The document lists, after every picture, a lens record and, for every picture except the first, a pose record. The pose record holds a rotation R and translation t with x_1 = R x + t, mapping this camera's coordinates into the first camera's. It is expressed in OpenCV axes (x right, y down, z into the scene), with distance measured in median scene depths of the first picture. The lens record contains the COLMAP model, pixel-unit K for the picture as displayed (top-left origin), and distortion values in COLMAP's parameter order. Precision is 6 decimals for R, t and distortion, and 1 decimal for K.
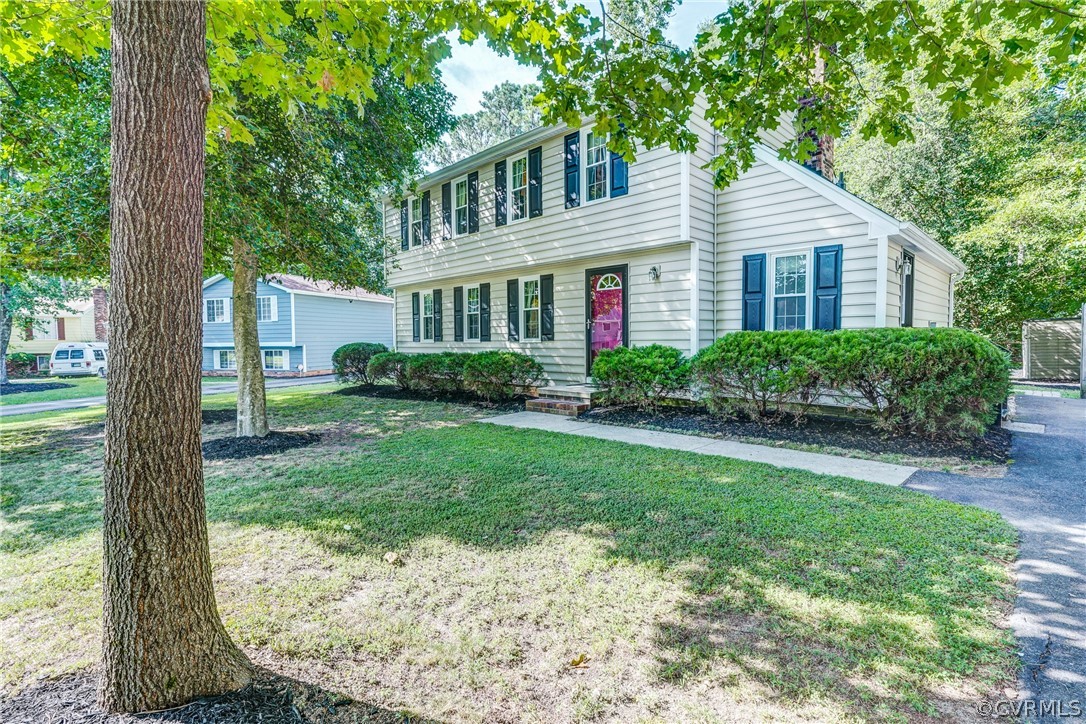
lens RADIAL K [[500.8, 0, 545.1], [0, 500.8, 359.6], [0, 0, 1]] dist [0.001201, 0.006449]
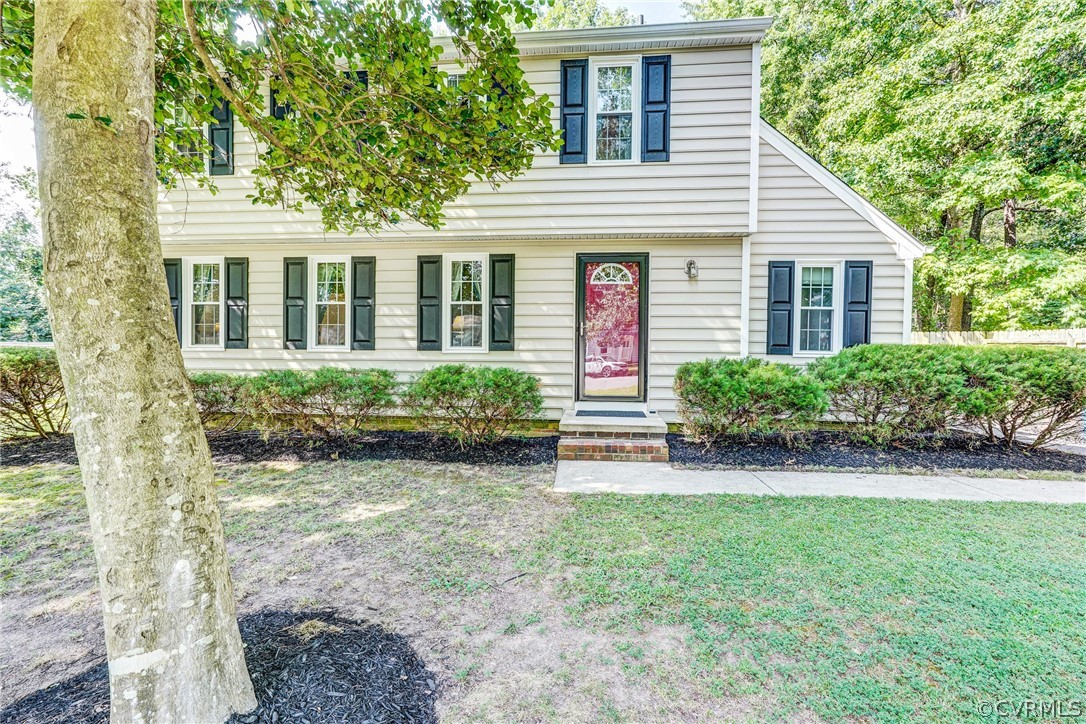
lens RADIAL K [[500.8, 0, 542.3], [0, 500.8, 363.5], [0, 0, 1]] dist [0.001201, 0.006449]
pose [[0.765635, -0.004492, 0.643260, -0.457296], [0.011481, 0.999912, -0.006683, -0.017686], [-0.643173, 0.012502, 0.765619, 0.513146]]
